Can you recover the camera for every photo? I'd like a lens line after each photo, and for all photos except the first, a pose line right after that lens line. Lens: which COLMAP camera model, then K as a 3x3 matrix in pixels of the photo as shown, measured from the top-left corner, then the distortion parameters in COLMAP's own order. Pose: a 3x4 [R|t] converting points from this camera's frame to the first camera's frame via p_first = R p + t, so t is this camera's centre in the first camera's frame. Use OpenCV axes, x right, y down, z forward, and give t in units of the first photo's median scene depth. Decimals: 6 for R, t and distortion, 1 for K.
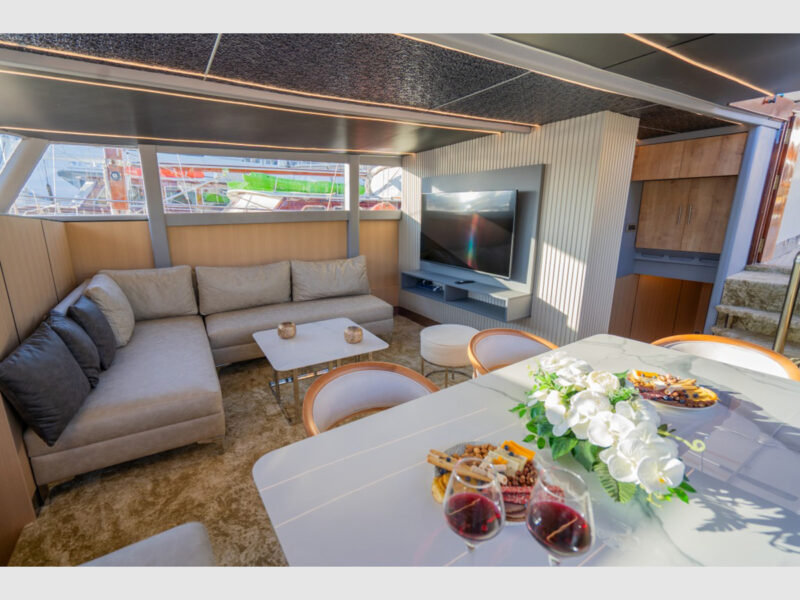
lens RADIAL K [[364.8, 0, 382.9], [0, 364.8, 297.1], [0, 0, 1]] dist [0.001089, 0.000204]
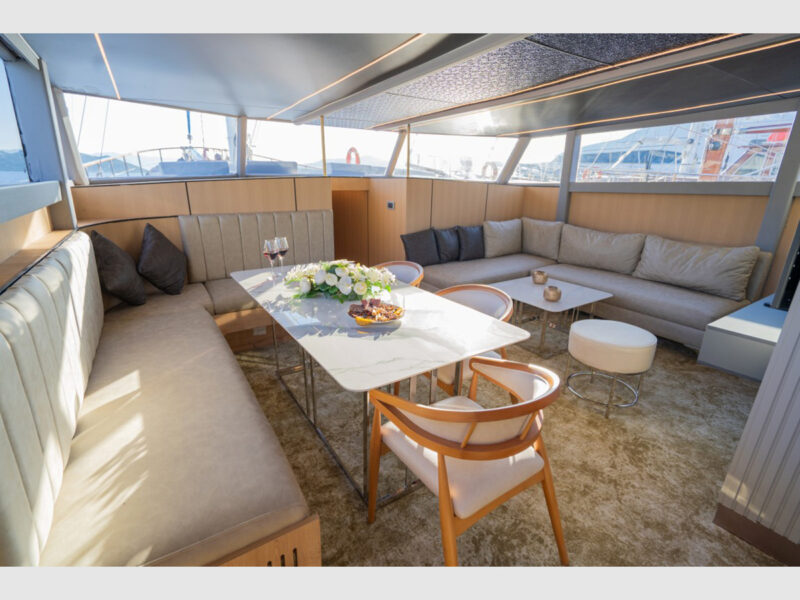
lens RADIAL K [[360.2, 0, 400.0], [0, 360.2, 300.0], [0, 0, 1]] dist [-0.000144, -0.000019]
pose [[0.027873, 0.323318, -0.945880, 0.829727], [-0.239795, 0.920780, 0.307672, -0.094452], [0.970423, 0.218242, 0.103195, 0.379865]]
